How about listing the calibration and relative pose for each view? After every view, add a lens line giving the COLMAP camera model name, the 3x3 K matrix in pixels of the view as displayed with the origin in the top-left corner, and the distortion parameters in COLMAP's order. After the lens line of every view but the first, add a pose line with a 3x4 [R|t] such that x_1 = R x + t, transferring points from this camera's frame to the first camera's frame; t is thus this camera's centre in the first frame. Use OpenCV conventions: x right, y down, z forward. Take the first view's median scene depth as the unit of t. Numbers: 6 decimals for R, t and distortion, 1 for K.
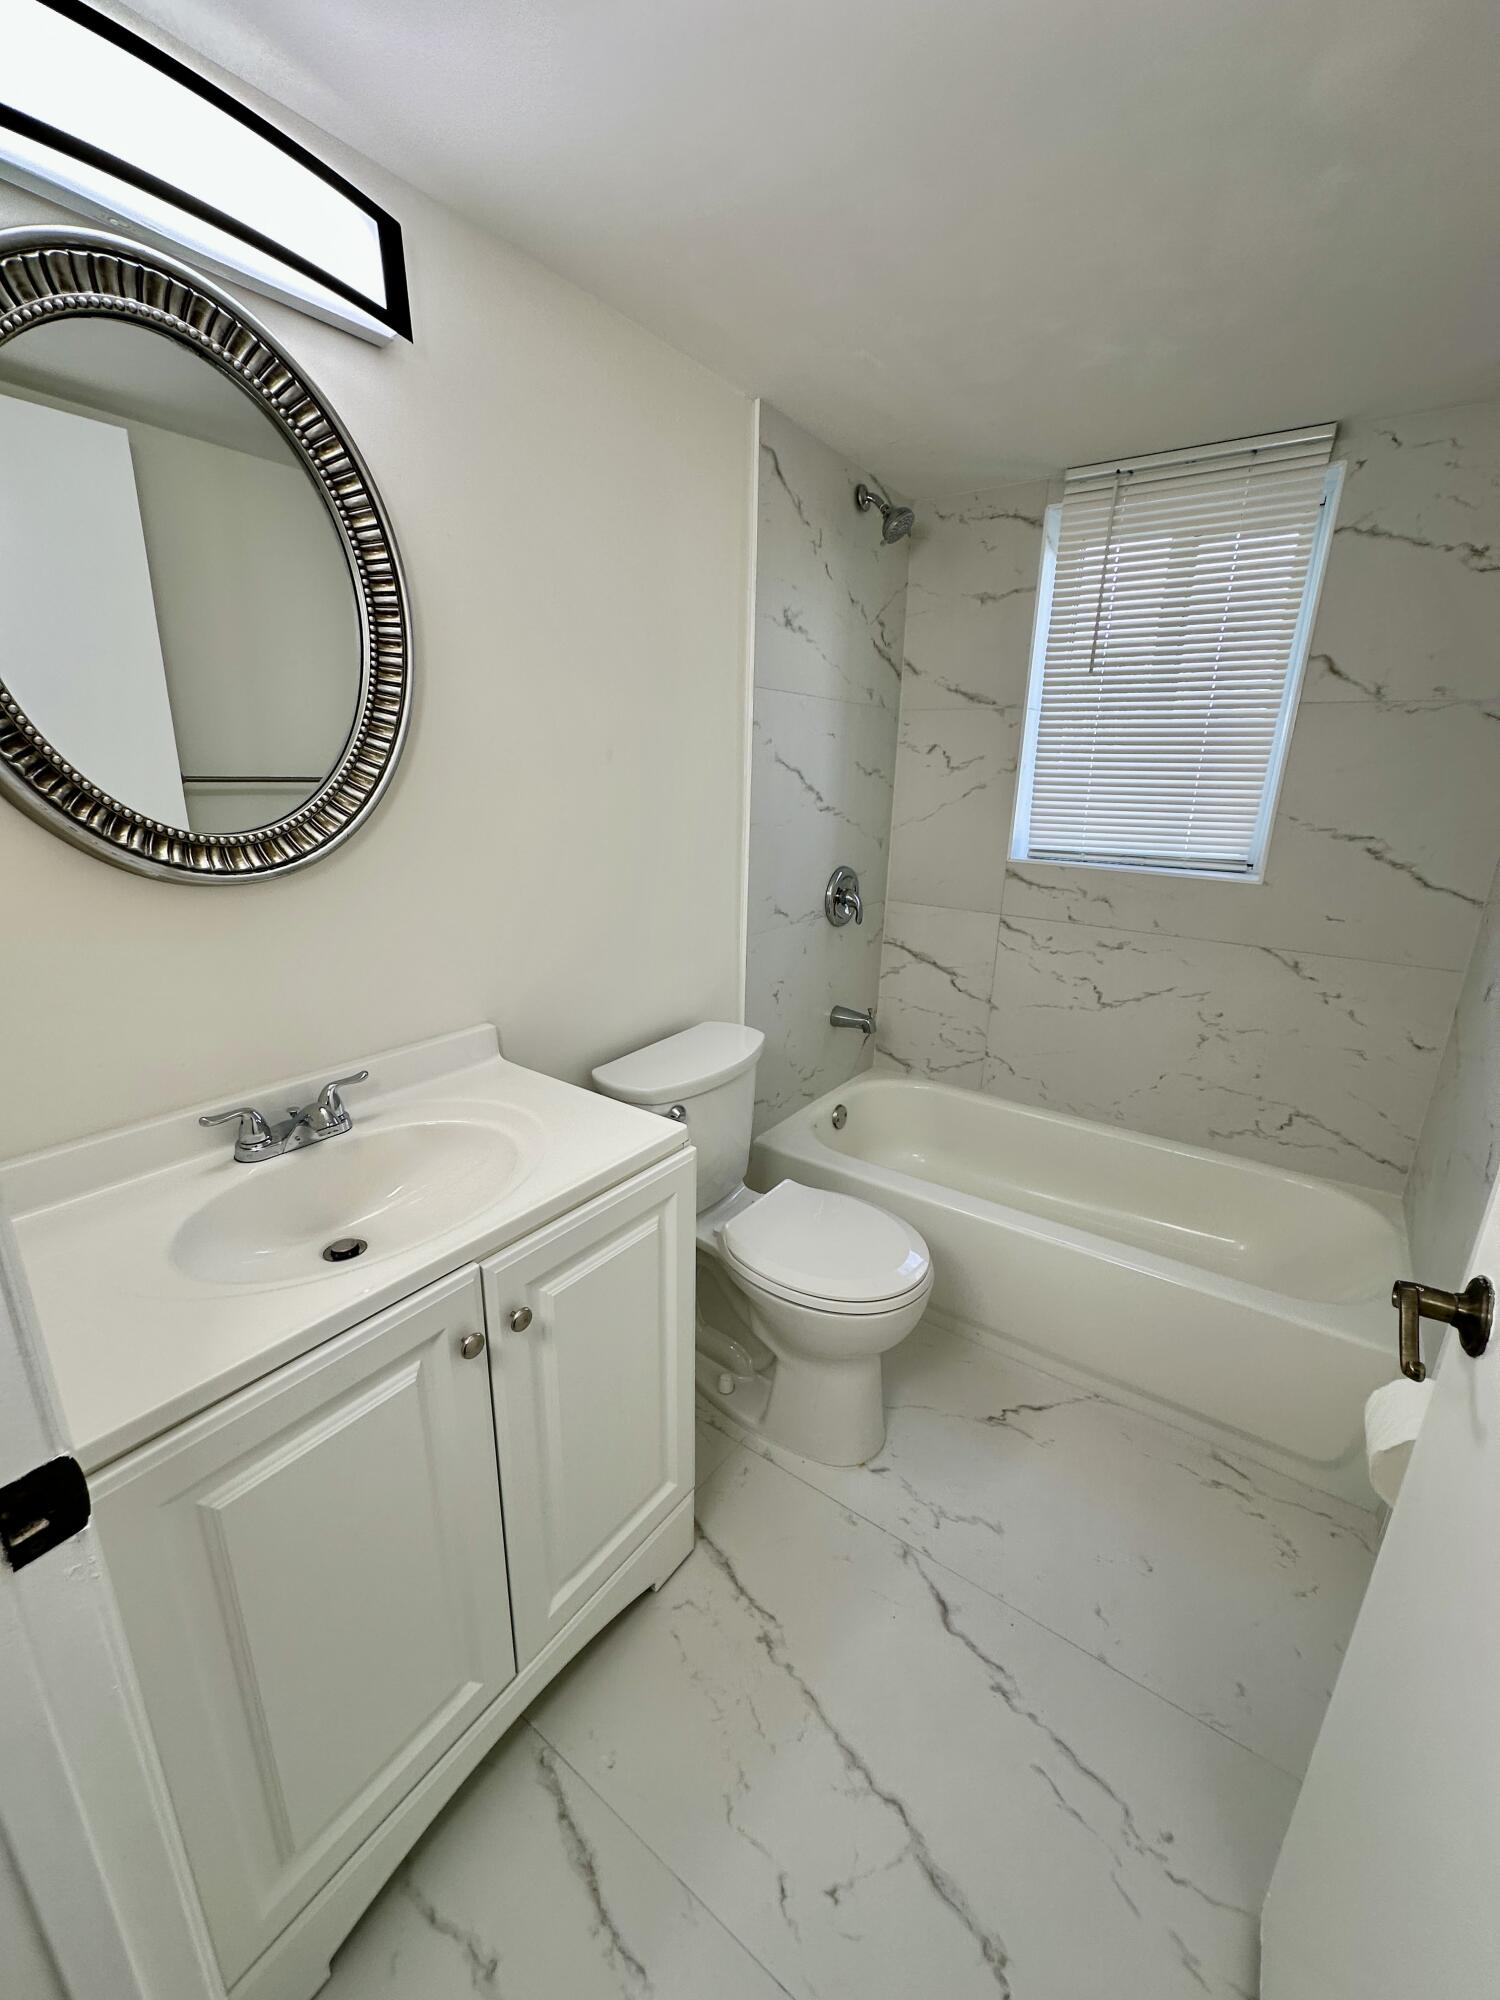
lens RADIAL K [[797.3, 0, 751.0], [0, 797.3, 999.6], [0, 0, 1]] dist [-0.003394, 0.000450]
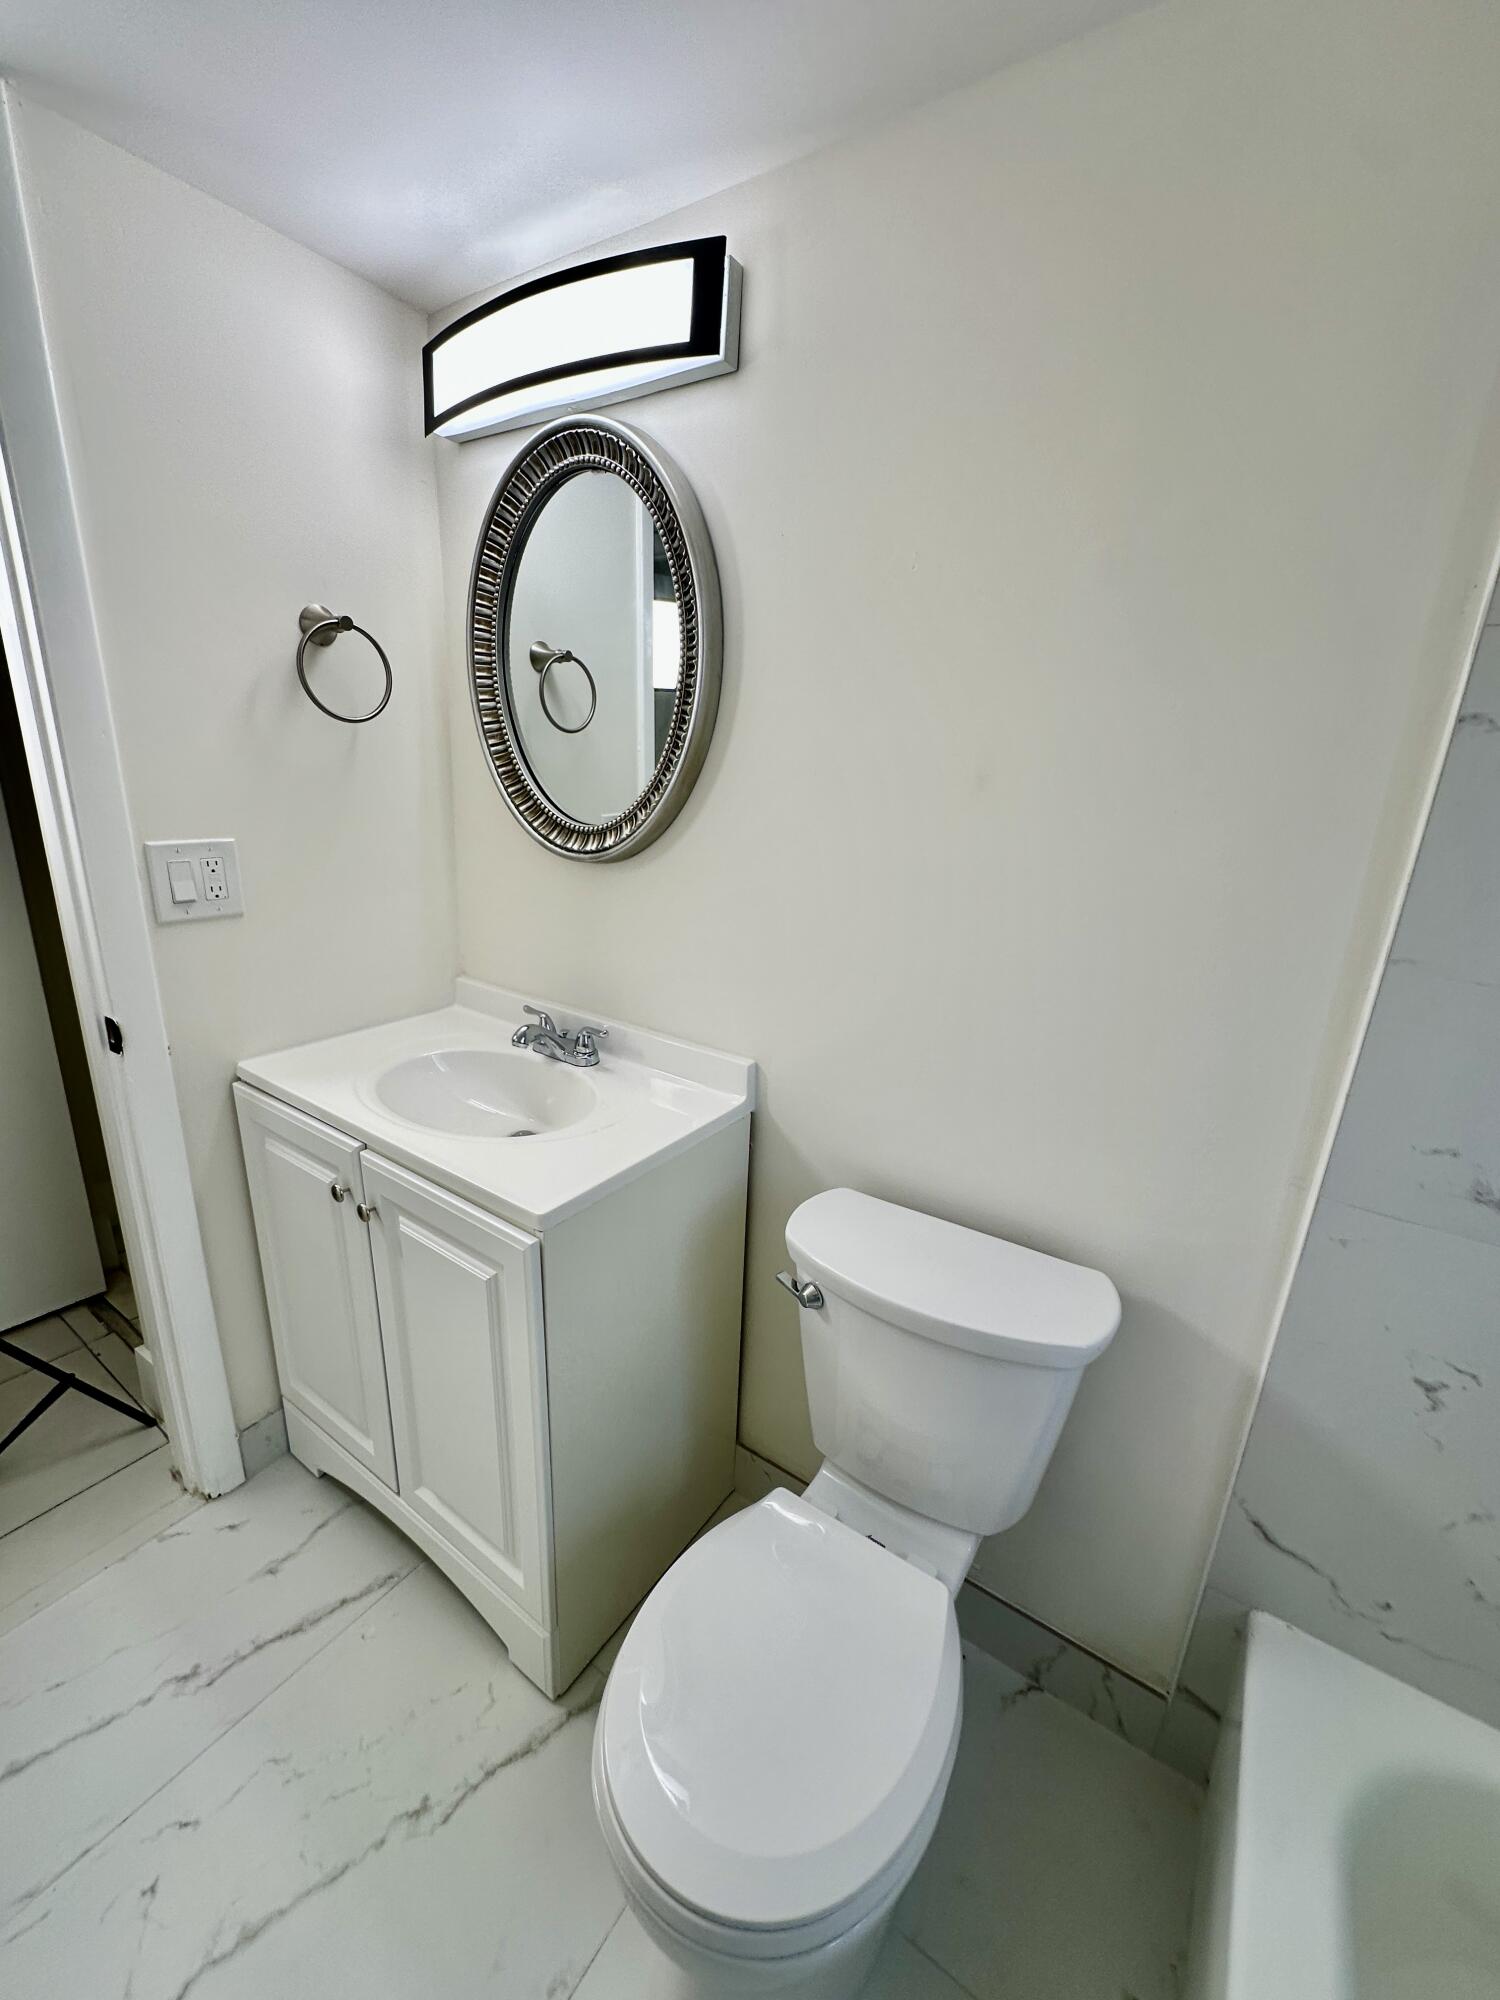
lens RADIAL K [[797.3, 0, 751.0], [0, 797.3, 999.6], [0, 0, 1]] dist [-0.003394, 0.000450]
pose [[0.031398, 0.266714, -0.963264, 0.424645], [-0.328531, 0.912945, 0.242072, -0.201739], [0.943971, 0.308862, 0.116288, 0.675779]]
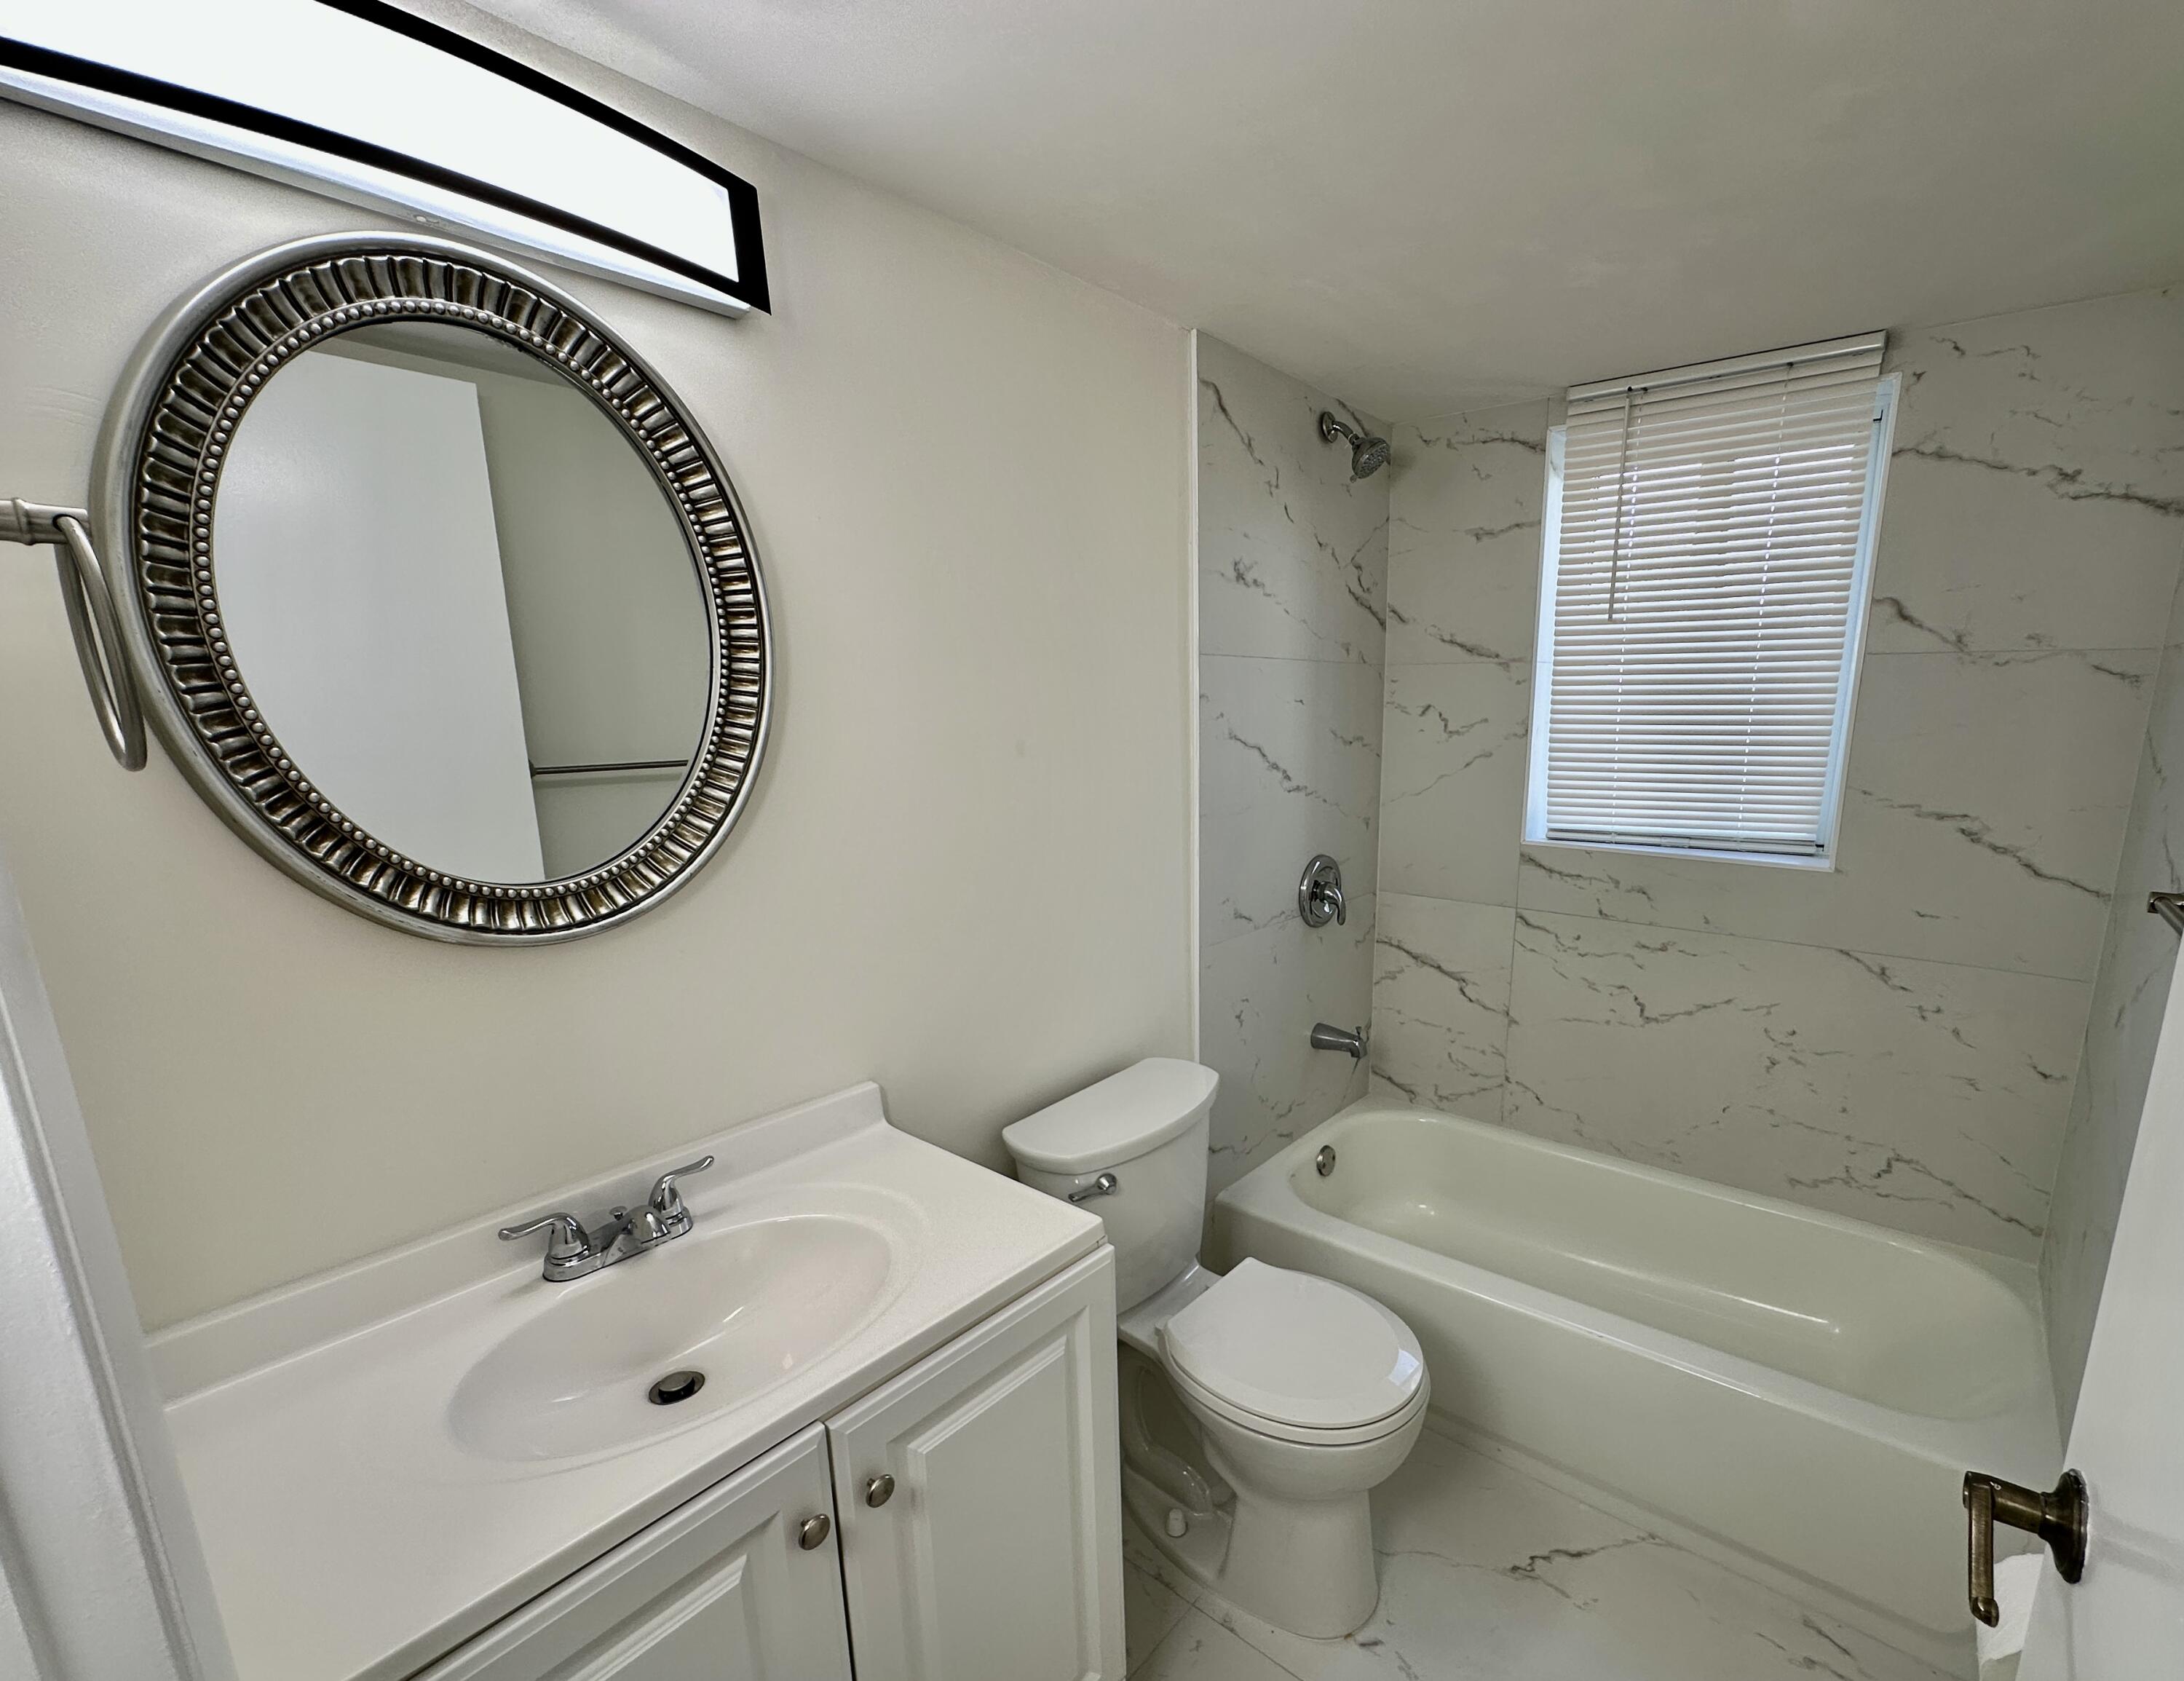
lens RADIAL K [[974.5, 0, 1217.4], [0, 974.5, 912.2], [0, 0, 1]] dist [-0.003986, -0.000098]
pose [[0.999479, -0.019528, -0.025717, 0.044138], [0.017759, 0.997573, -0.067333, -0.054303], [0.026969, 0.066841, 0.997399, -0.001218]]
